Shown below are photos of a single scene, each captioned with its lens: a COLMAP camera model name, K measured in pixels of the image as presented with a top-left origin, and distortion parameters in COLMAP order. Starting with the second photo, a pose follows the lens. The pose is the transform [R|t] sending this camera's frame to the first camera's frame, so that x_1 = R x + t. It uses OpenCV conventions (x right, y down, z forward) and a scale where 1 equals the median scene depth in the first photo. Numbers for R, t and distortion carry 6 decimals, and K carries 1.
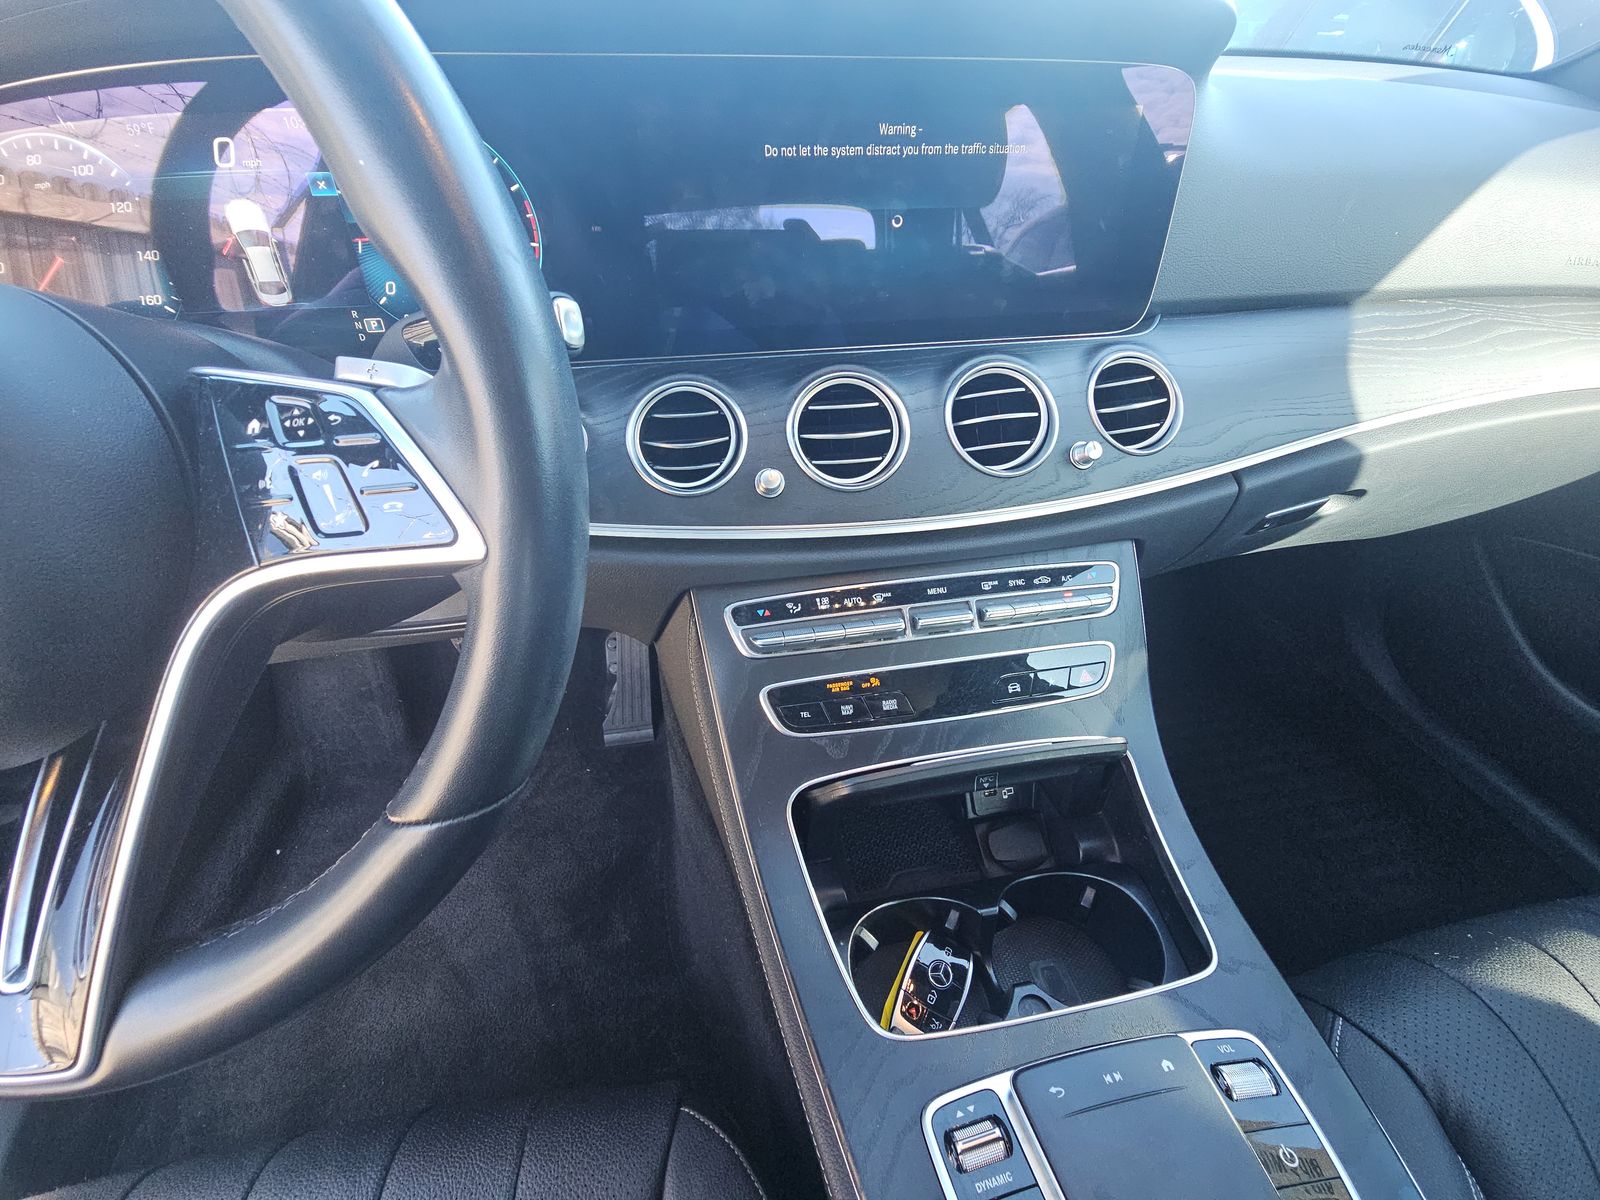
lens RADIAL K [[642.1, 0, 800.0], [0, 642.1, 600.0], [0, 0, 1]] dist [0.007374, -0.005836]
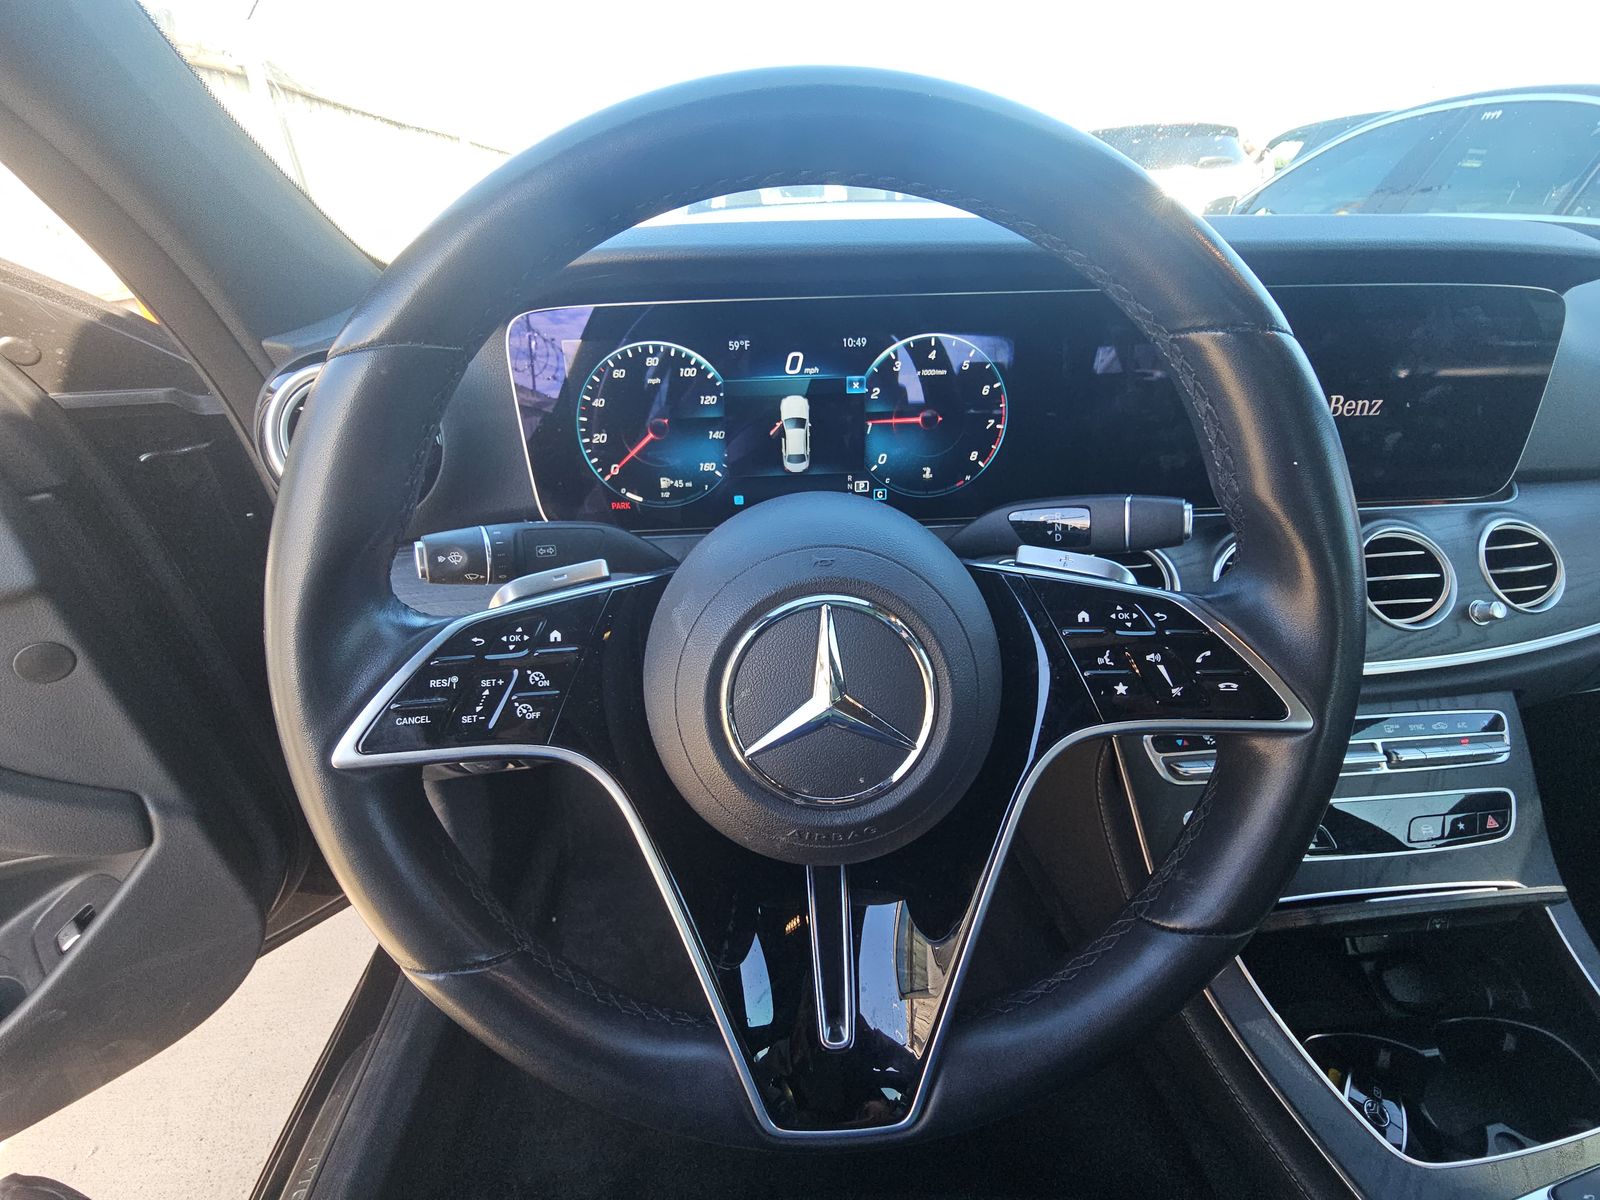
lens RADIAL K [[644.4, 0, 799.8], [0, 644.4, 613.7], [0, 0, 1]] dist [0.010664, 0.000083]
pose [[0.994835, 0.043301, -0.091801, -0.604609], [-0.053095, 0.992831, -0.107084, -0.045036], [0.086506, 0.111405, 0.990003, -0.182526]]
